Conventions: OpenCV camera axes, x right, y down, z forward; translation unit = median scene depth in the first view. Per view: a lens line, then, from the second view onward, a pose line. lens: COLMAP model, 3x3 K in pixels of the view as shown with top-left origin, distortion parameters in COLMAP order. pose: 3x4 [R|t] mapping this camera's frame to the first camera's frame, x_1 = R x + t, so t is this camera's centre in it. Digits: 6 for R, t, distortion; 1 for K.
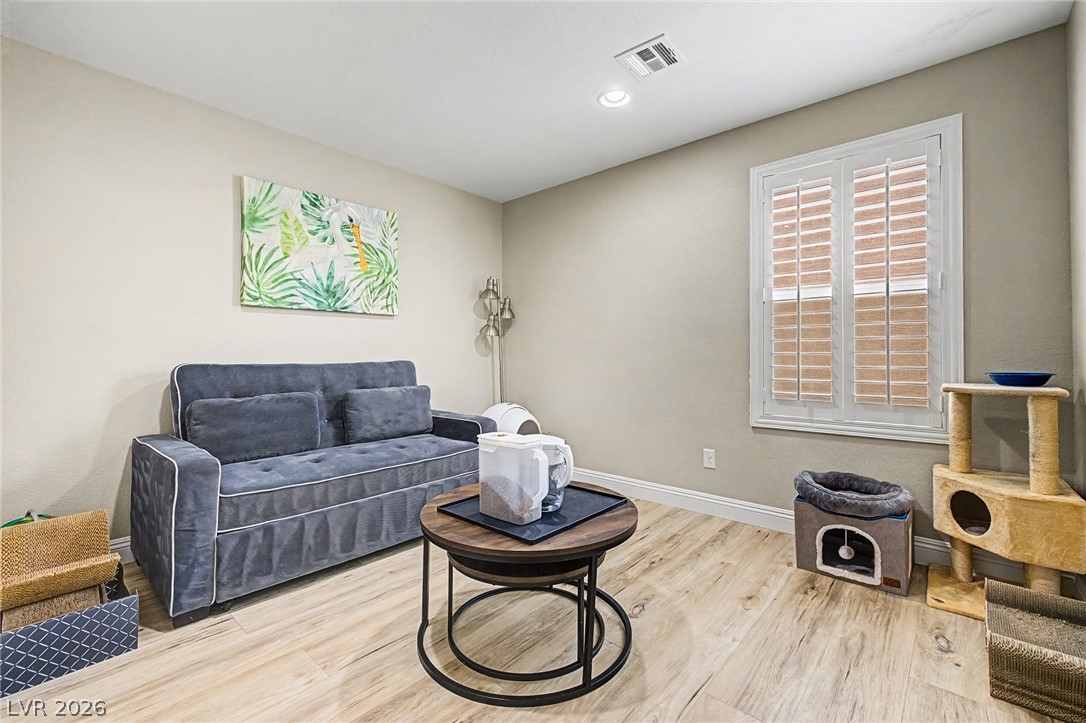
lens RADIAL K [[457.2, 0, 536.3], [0, 457.2, 355.4], [0, 0, 1]] dist [0.006001, -0.000193]
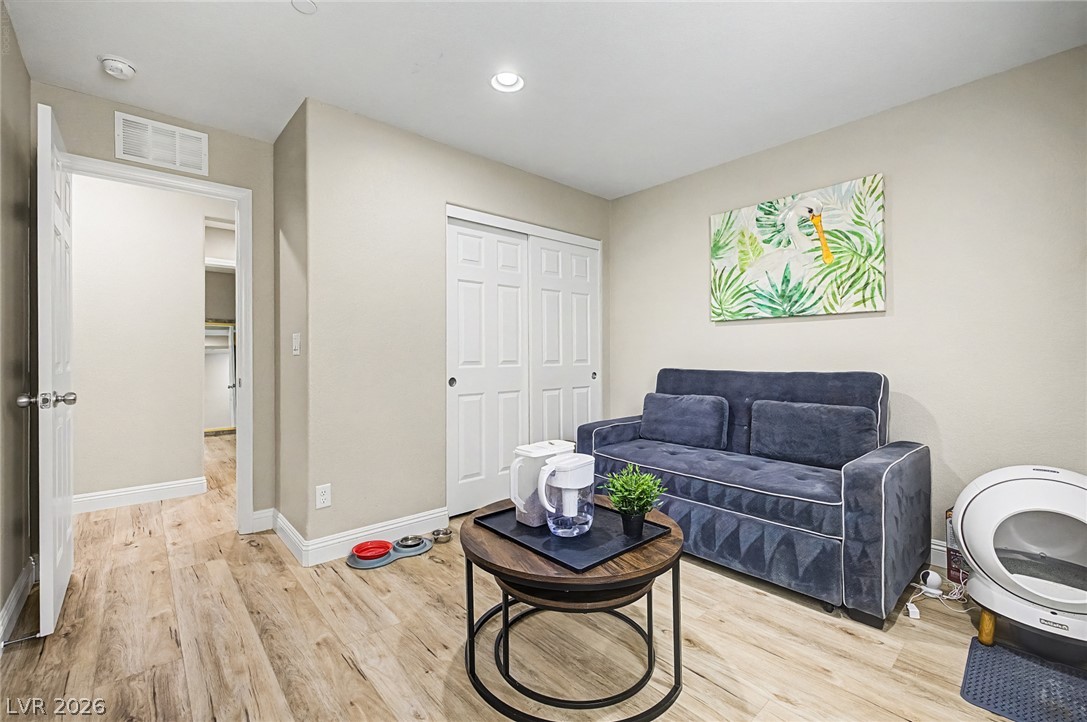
lens RADIAL K [[457.6, 0, 536.8], [0, 457.6, 354.9], [0, 0, 1]] dist [0.006001, -0.000193]
pose [[-0.095667, -0.016275, -0.995280, 0.538769], [-0.013323, 0.999798, -0.015068, 0.002834], [0.995324, 0.011818, -0.095864, 0.578312]]
